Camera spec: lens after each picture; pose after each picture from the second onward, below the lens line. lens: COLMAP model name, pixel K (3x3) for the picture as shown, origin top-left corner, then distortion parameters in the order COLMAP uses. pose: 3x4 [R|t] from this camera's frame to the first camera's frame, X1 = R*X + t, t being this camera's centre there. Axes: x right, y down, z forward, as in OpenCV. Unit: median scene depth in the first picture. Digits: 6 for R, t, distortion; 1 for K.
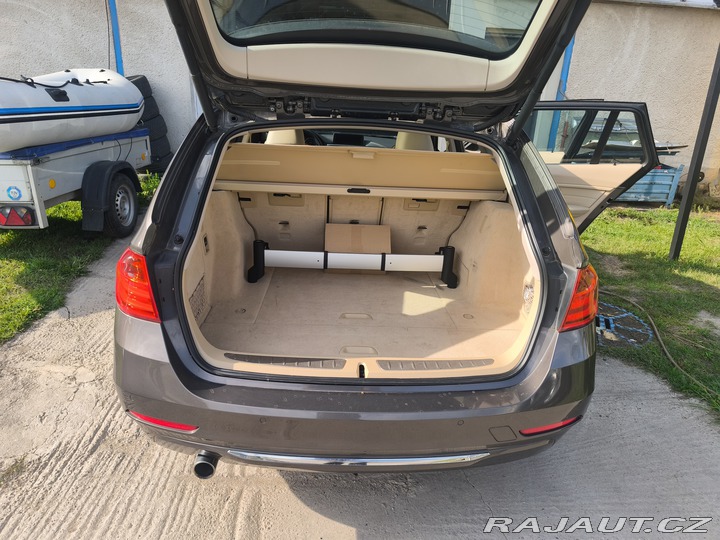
lens RADIAL K [[487.2, 0, 353.7], [0, 487.2, 271.9], [0, 0, 1]] dist [0.011432, -0.008107]
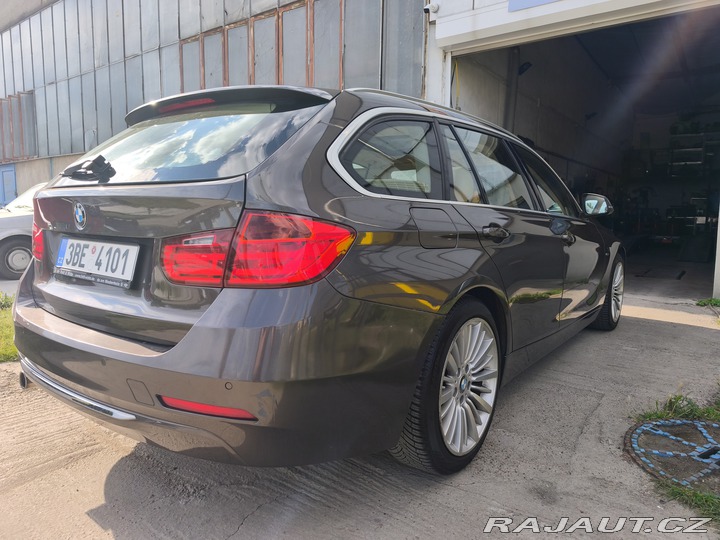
lens RADIAL K [[487.2, 0, 357.2], [0, 487.2, 272.5], [0, 0, 1]] dist [0.011432, -0.008107]
pose [[0.774811, 0.044148, -0.630650, 0.663035], [-0.214076, 0.956946, -0.196022, 0.125505], [0.594844, 0.286888, 0.750903, 0.304896]]
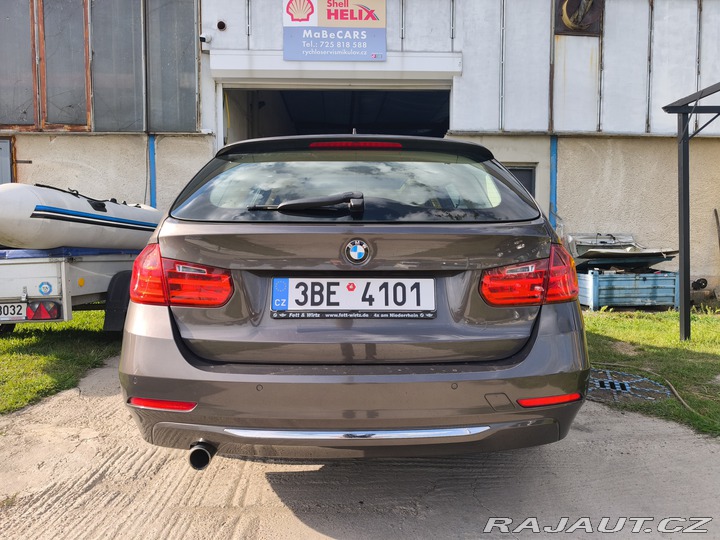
lens RADIAL K [[487.2, 0, 359.0], [0, 487.2, 272.6], [0, 0, 1]] dist [0.011432, -0.008107]
pose [[0.998872, -0.042495, -0.021210, 0.029953], [0.033966, 0.951302, -0.306385, 0.218383], [0.033197, 0.305319, 0.951671, -0.021008]]
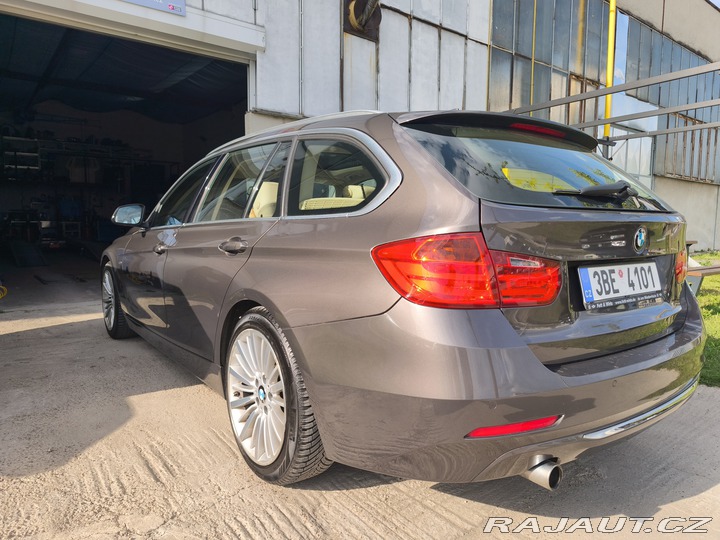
lens RADIAL K [[487.2, 0, 362.1], [0, 487.2, 271.6], [0, 0, 1]] dist [0.011432, -0.008107]
pose [[0.822243, -0.094439, 0.561247, -0.624328], [0.236631, 0.953588, -0.186215, 0.084262], [-0.517612, 0.285922, 0.806428, 0.227831]]
